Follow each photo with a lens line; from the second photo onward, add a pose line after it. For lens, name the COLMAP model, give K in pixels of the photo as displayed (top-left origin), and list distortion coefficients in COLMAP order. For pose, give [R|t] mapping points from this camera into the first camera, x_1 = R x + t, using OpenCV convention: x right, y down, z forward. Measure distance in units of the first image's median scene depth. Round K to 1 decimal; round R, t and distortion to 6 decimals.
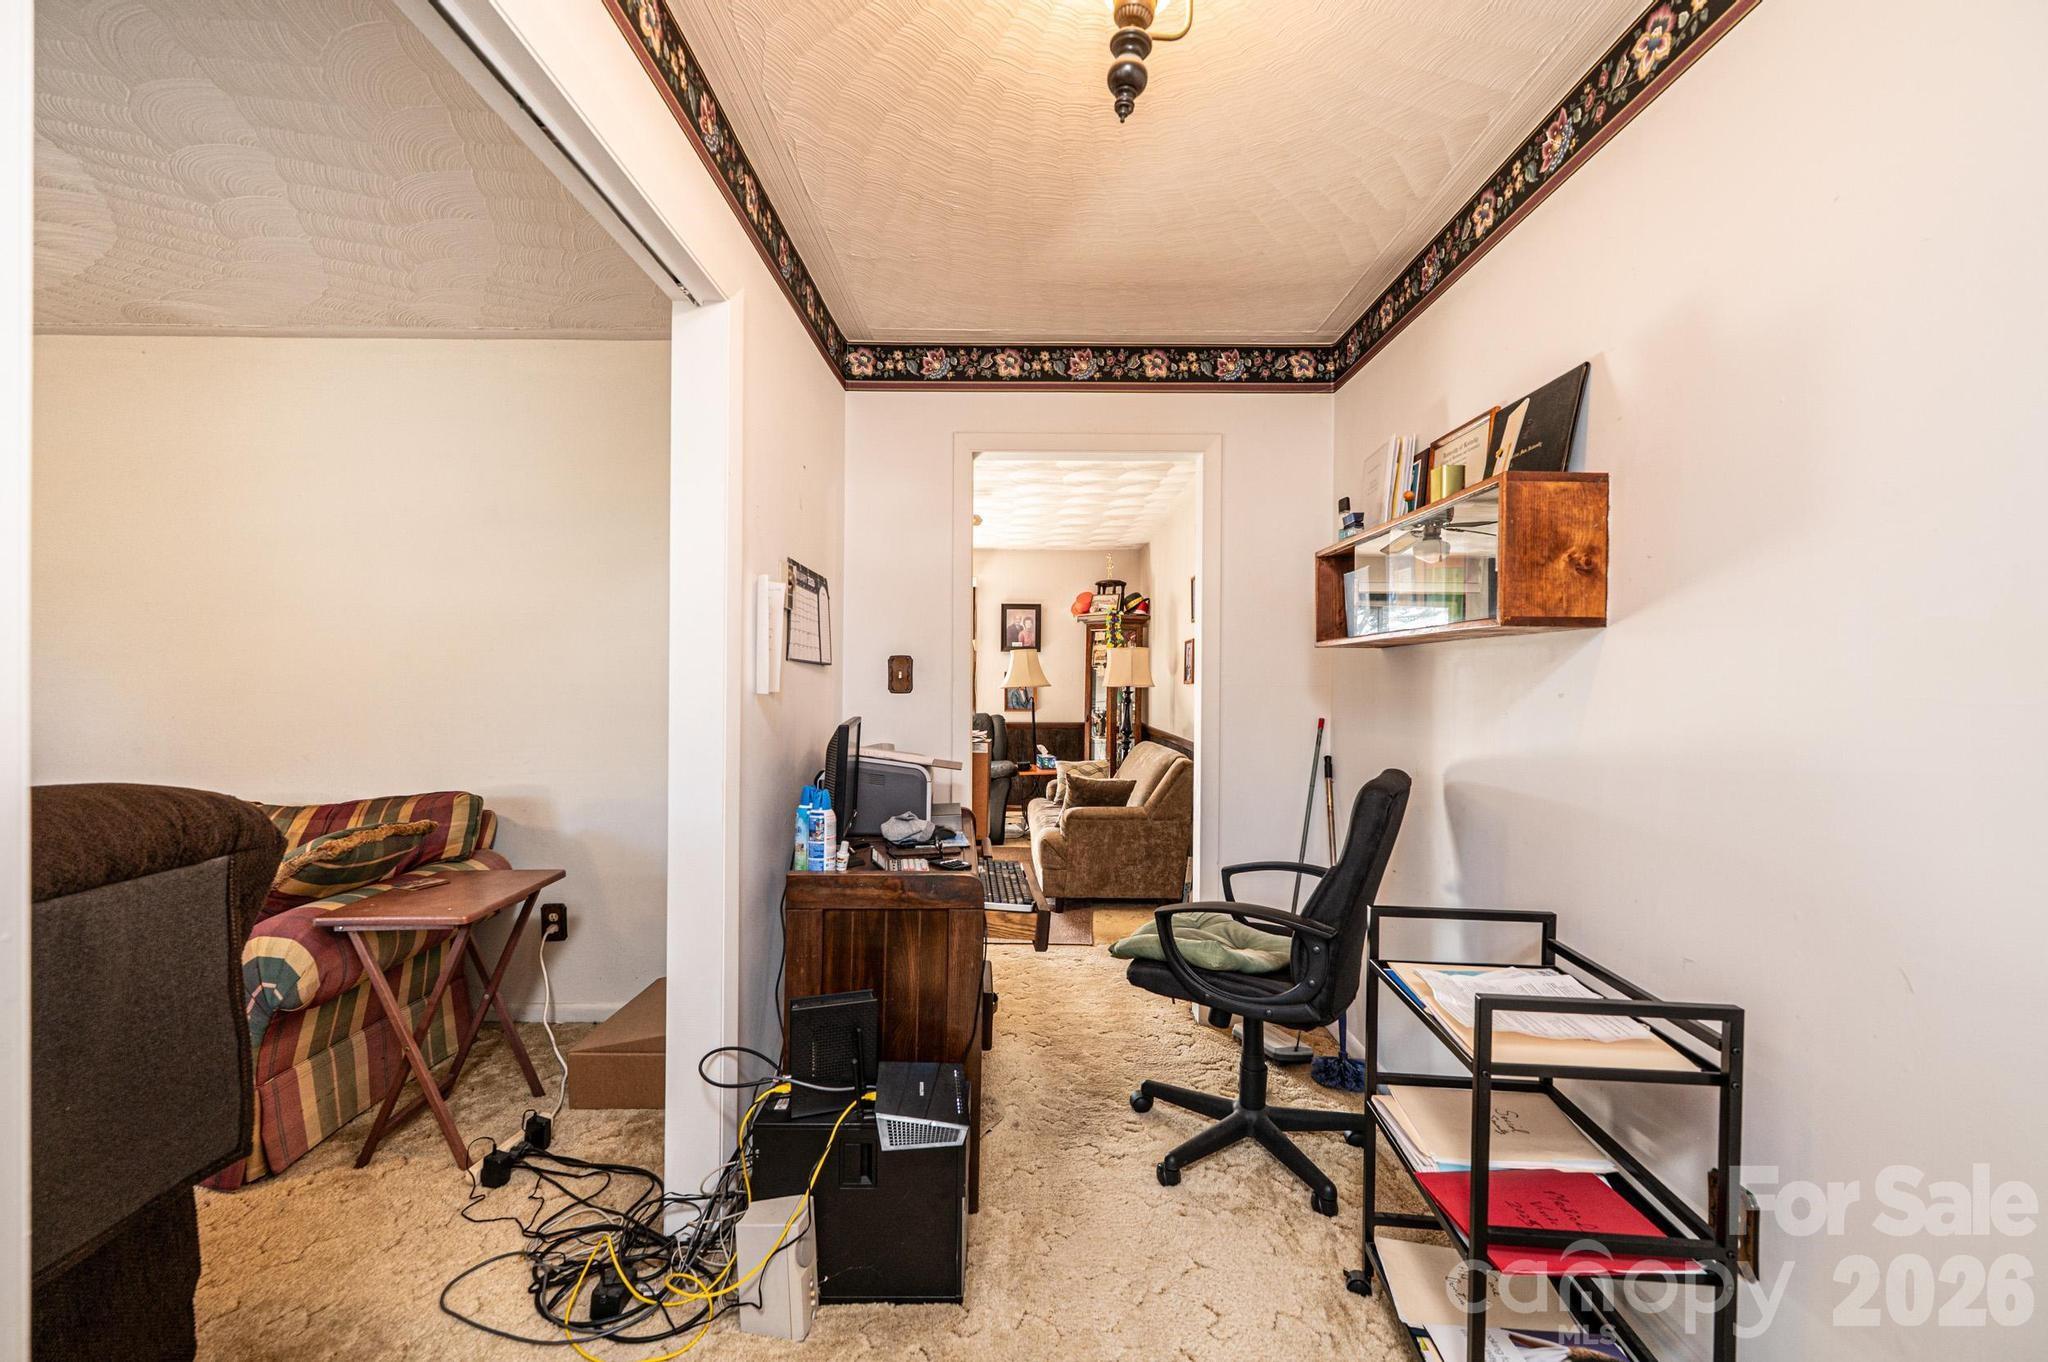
lens RADIAL K [[807.8, 0, 1017.4], [0, 807.8, 681.9], [0, 0, 1]] dist [-0.004322, -0.000024]
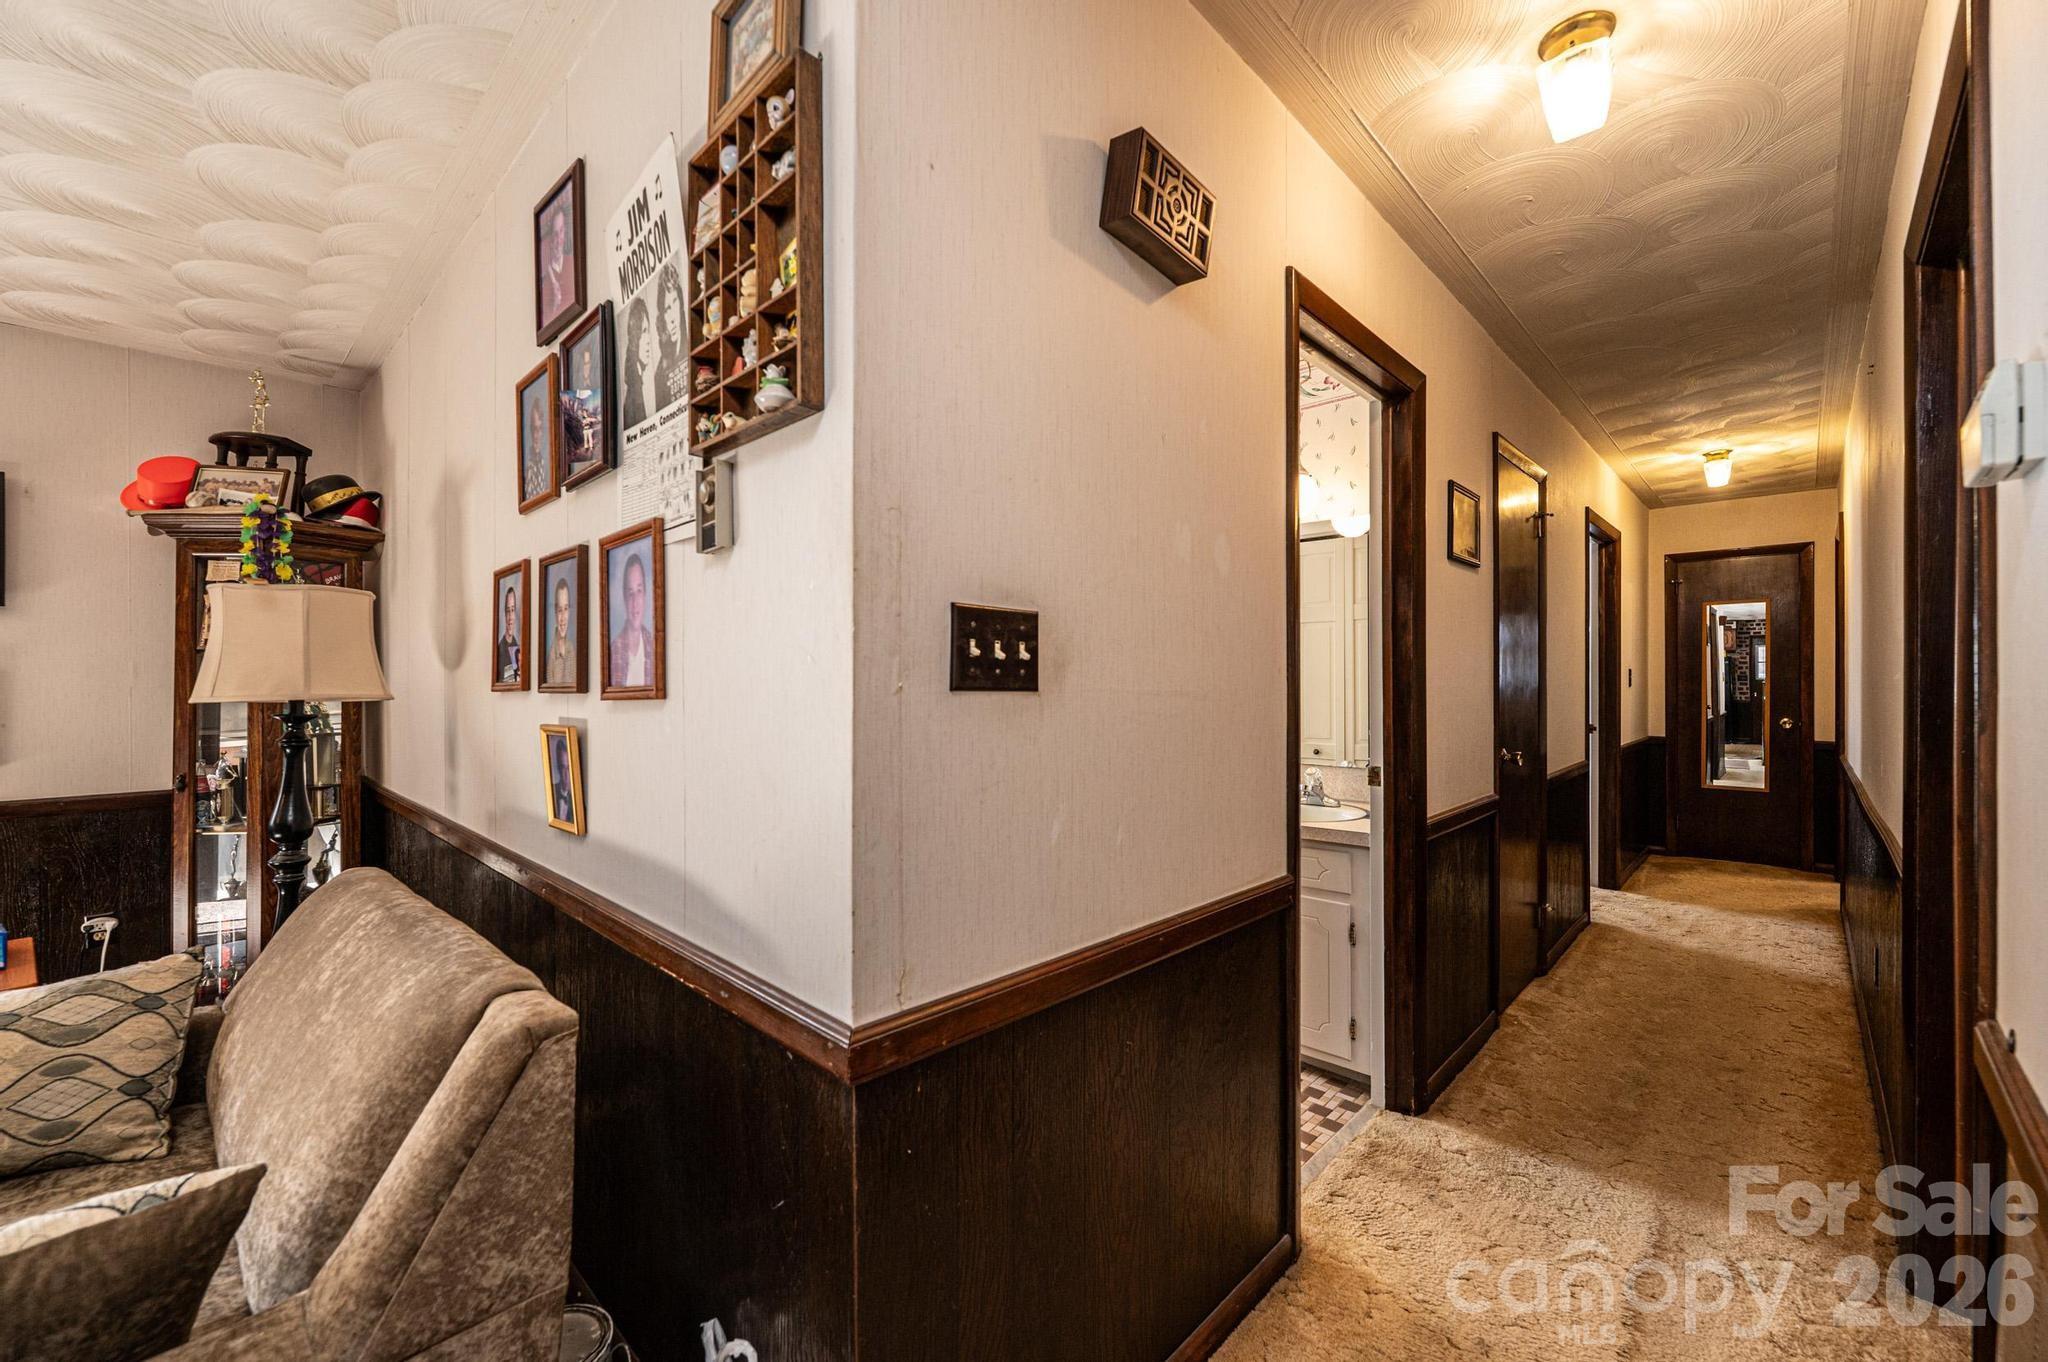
lens RADIAL K [[807.8, 0, 1012.9], [0, 807.8, 693.0], [0, 0, 1]] dist [-0.004322, -0.000024]
pose [[0.688038, 0.000876, 0.725674, 0.083945], [0.002931, 0.999988, -0.003987, 0.004465], [-0.725669, 0.004870, 0.688027, 0.463624]]
